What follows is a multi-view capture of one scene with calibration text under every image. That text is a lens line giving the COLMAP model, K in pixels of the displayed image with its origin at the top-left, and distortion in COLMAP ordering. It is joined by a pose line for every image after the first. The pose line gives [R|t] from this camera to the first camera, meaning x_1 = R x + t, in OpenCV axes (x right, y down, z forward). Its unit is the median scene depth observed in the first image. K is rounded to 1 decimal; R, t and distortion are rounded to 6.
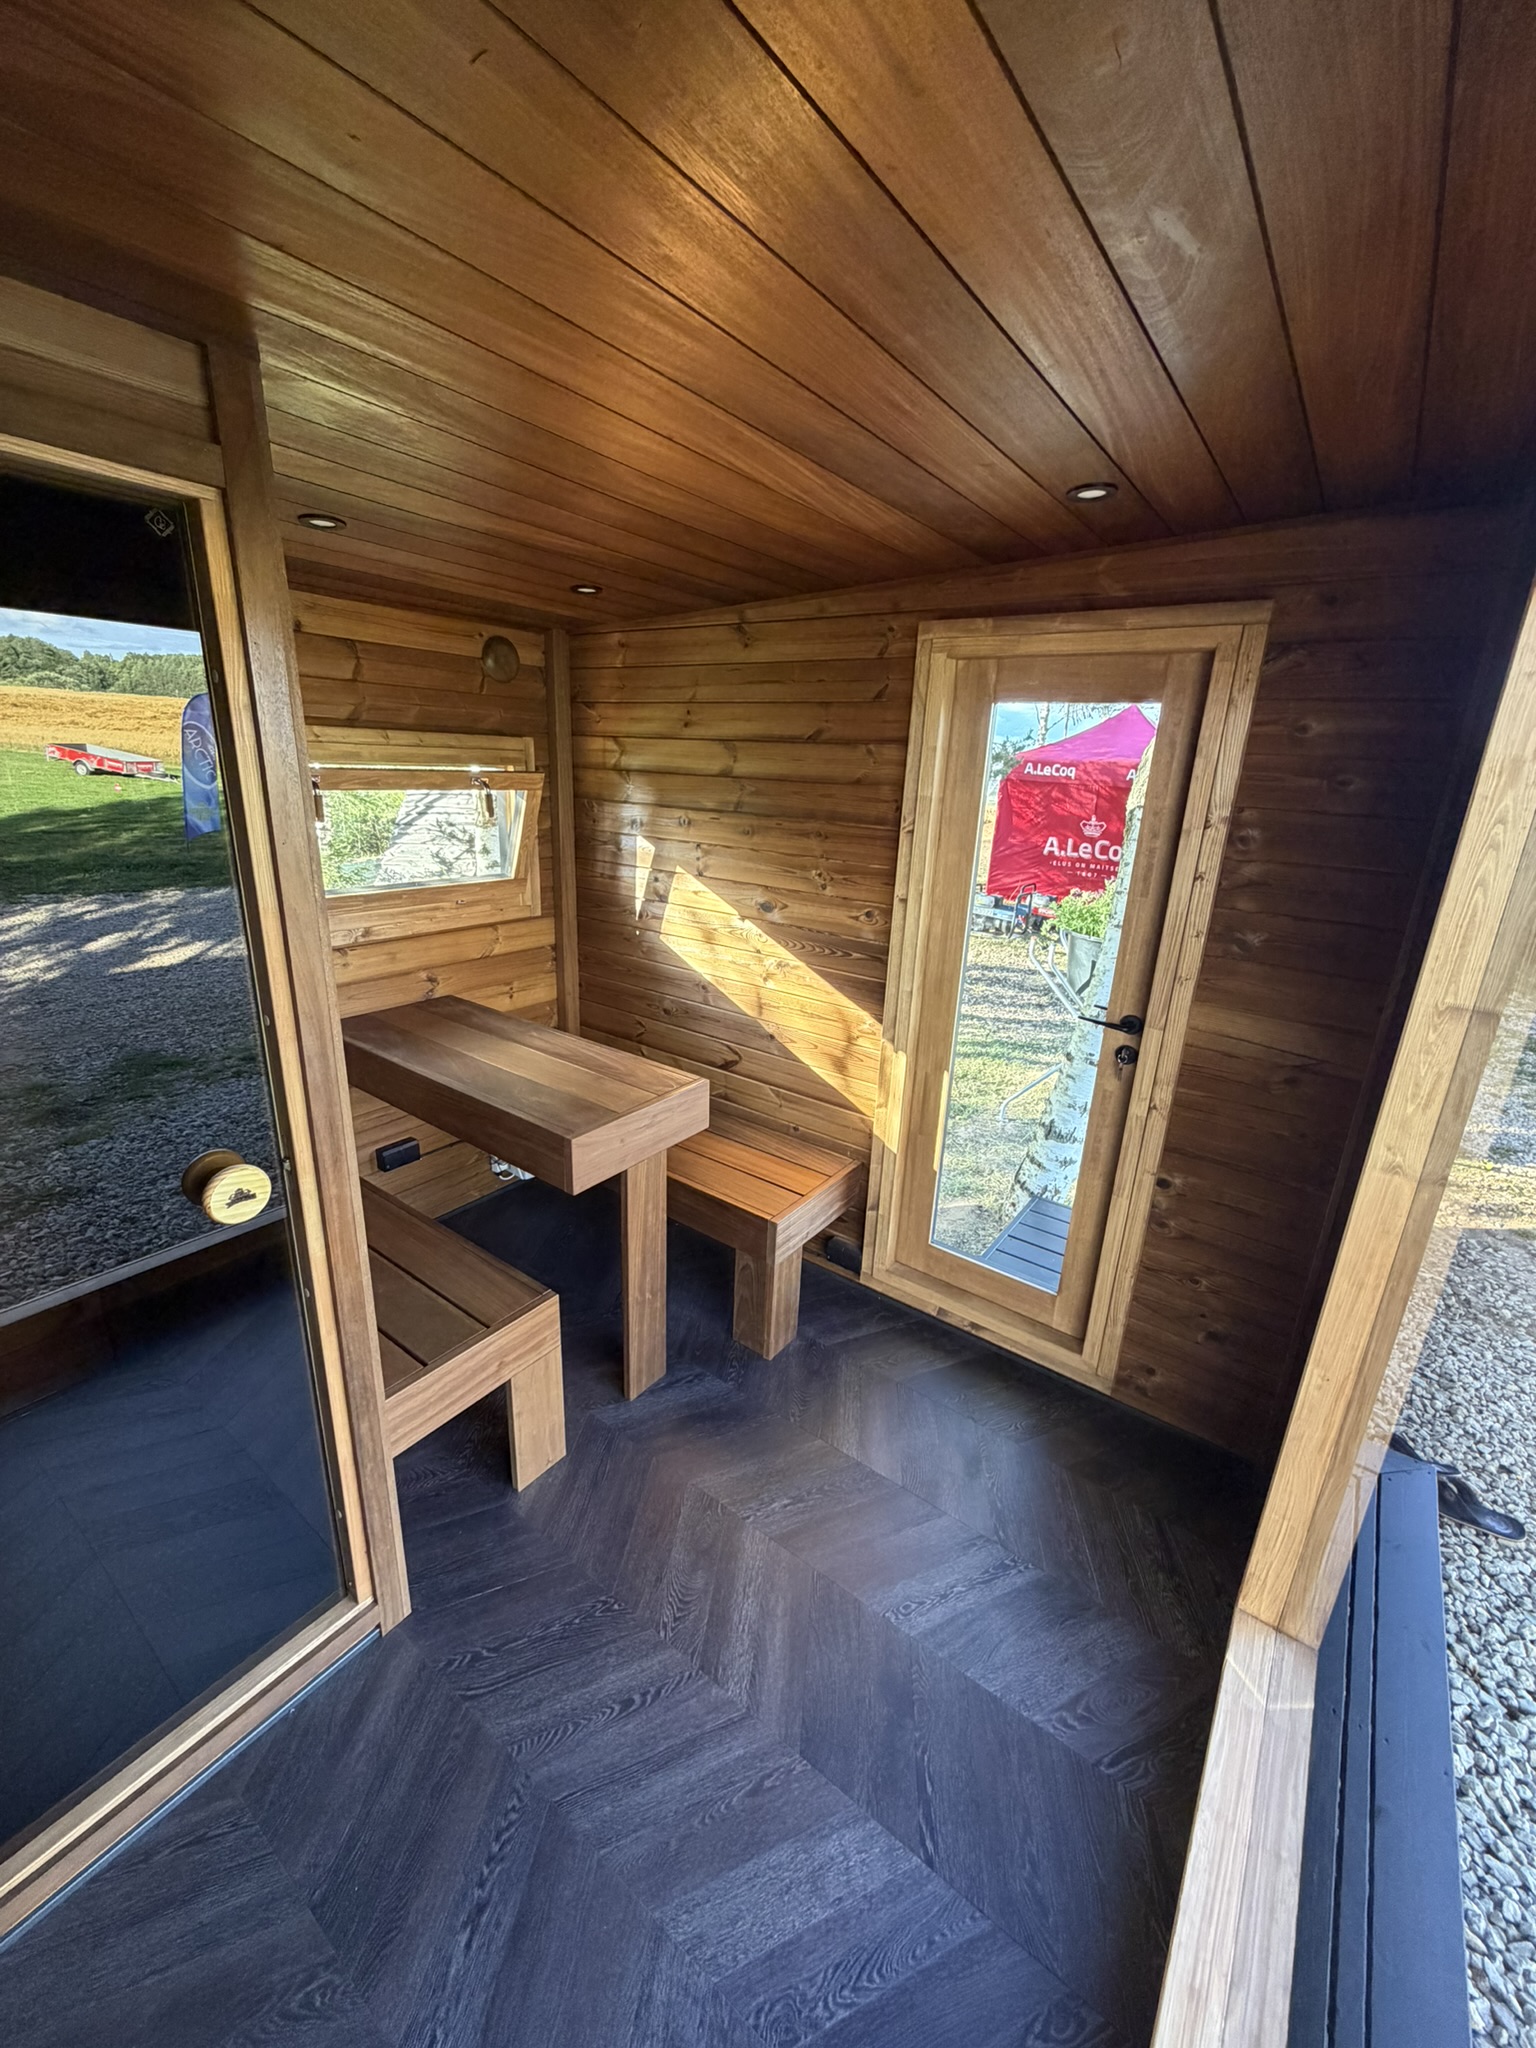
lens RADIAL K [[822.6, 0, 768.0], [0, 822.6, 1024.0], [0, 0, 1]] dist [0.000237, -0.000095]
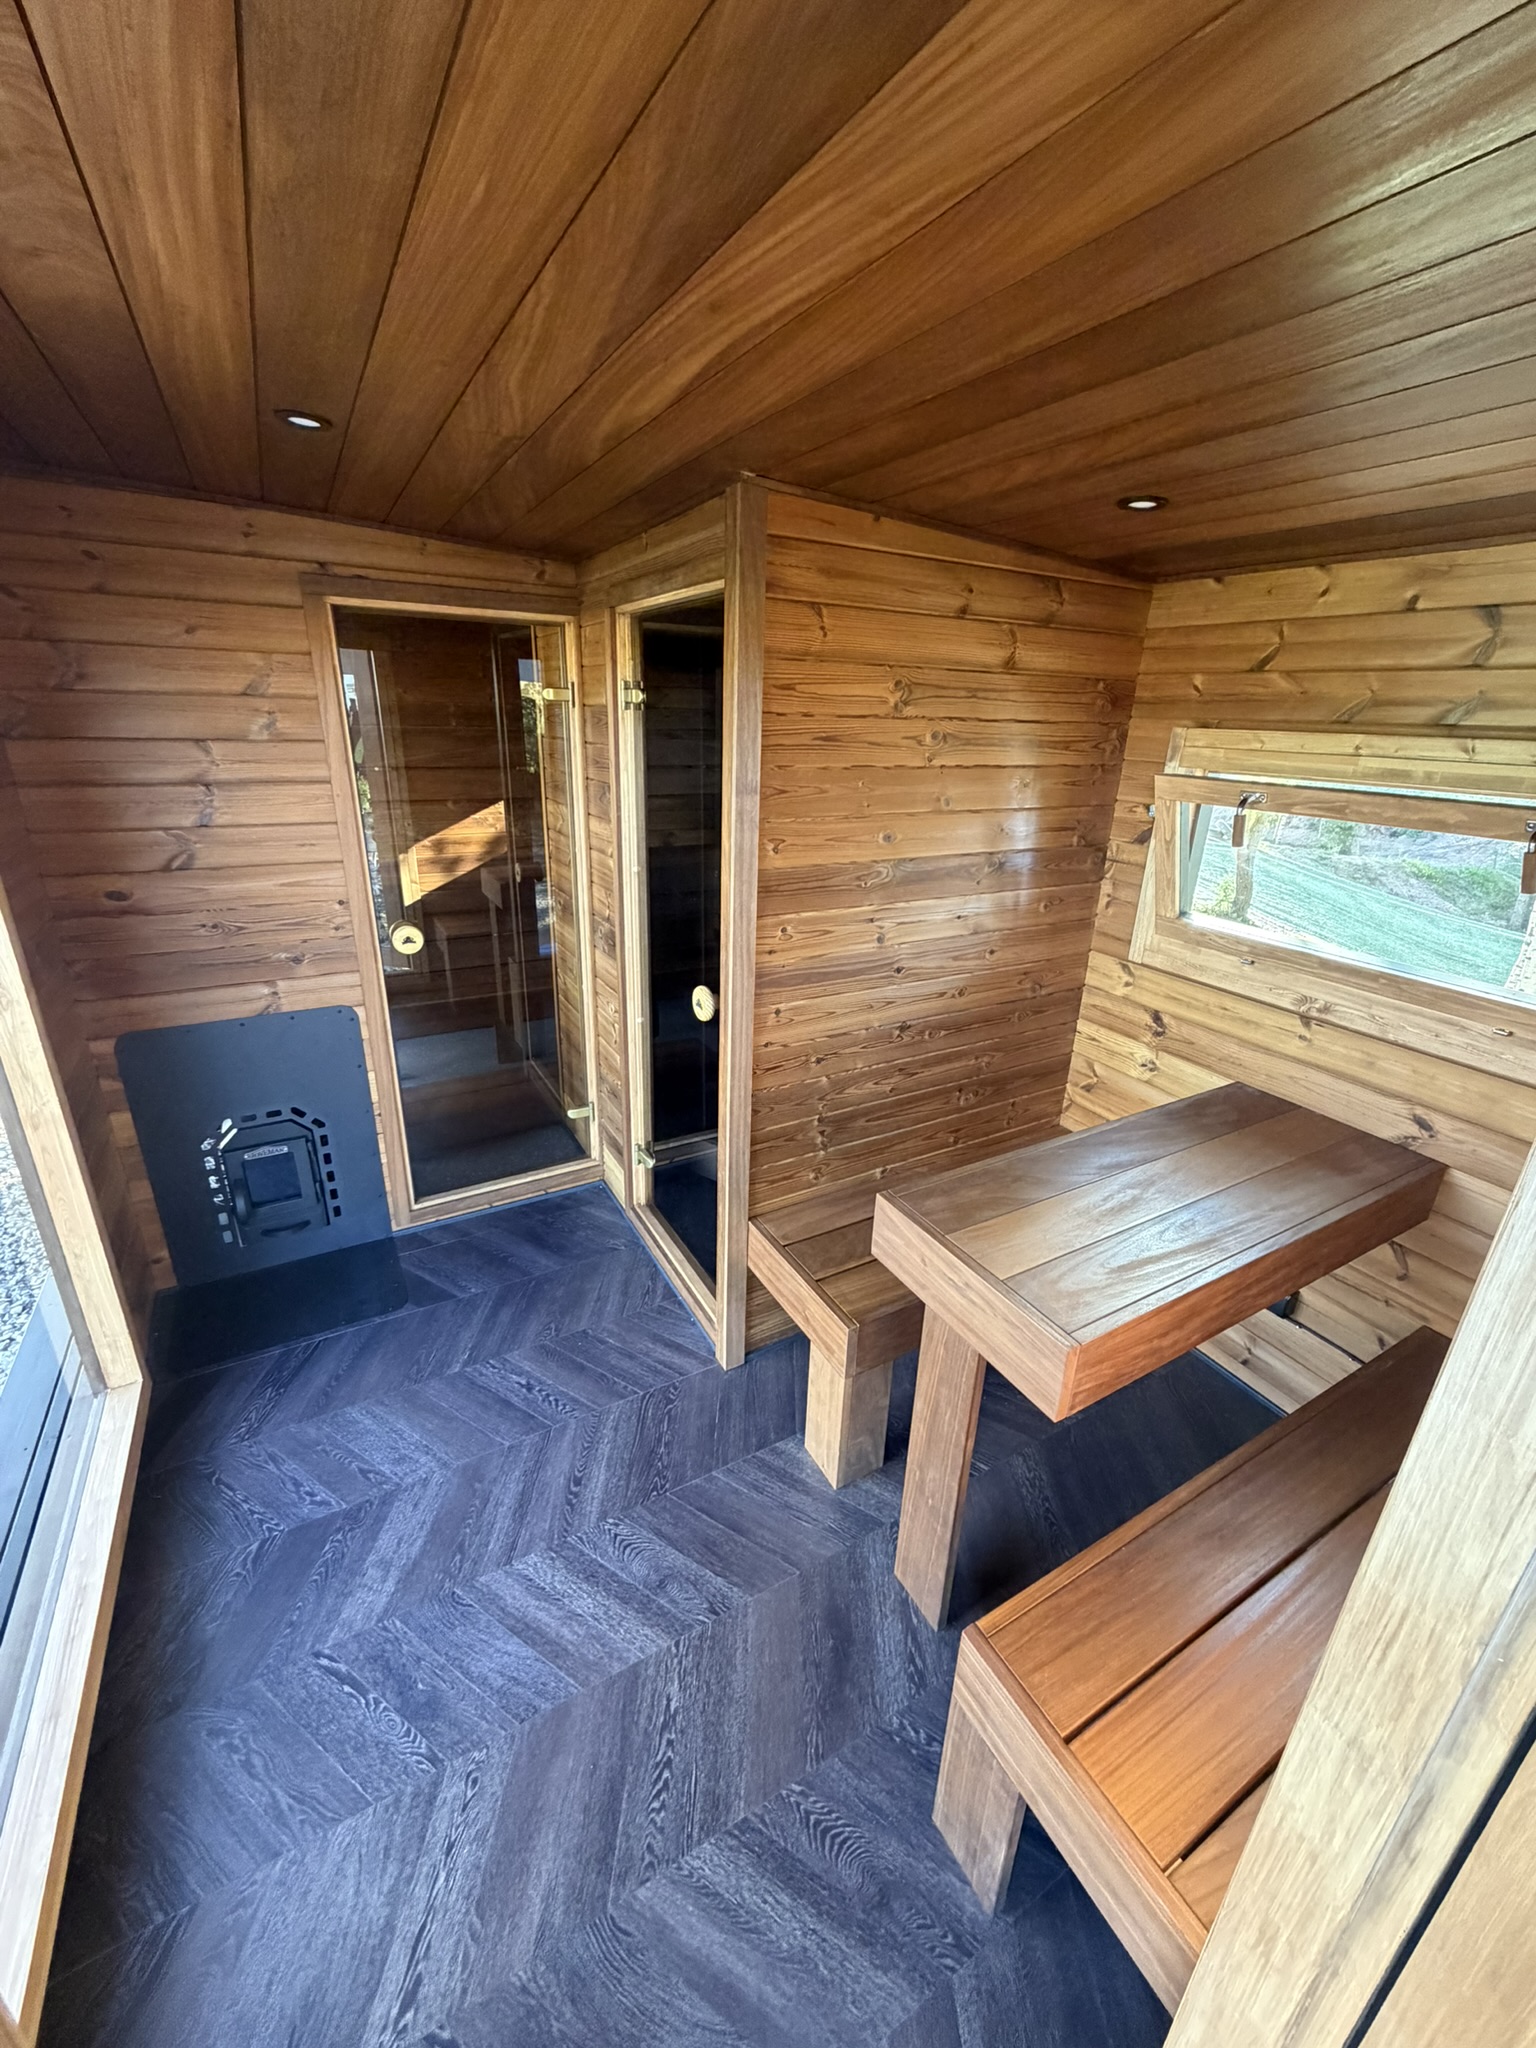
lens RADIAL K [[822.6, 0, 768.0], [0, 822.6, 1024.0], [0, 0, 1]] dist [0.000237, -0.000095]
pose [[-0.412915, 0.270426, -0.869696, 0.589138], [-0.326386, 0.847543, 0.418500, -0.382591], [0.850278, 0.456662, -0.261700, 1.191878]]
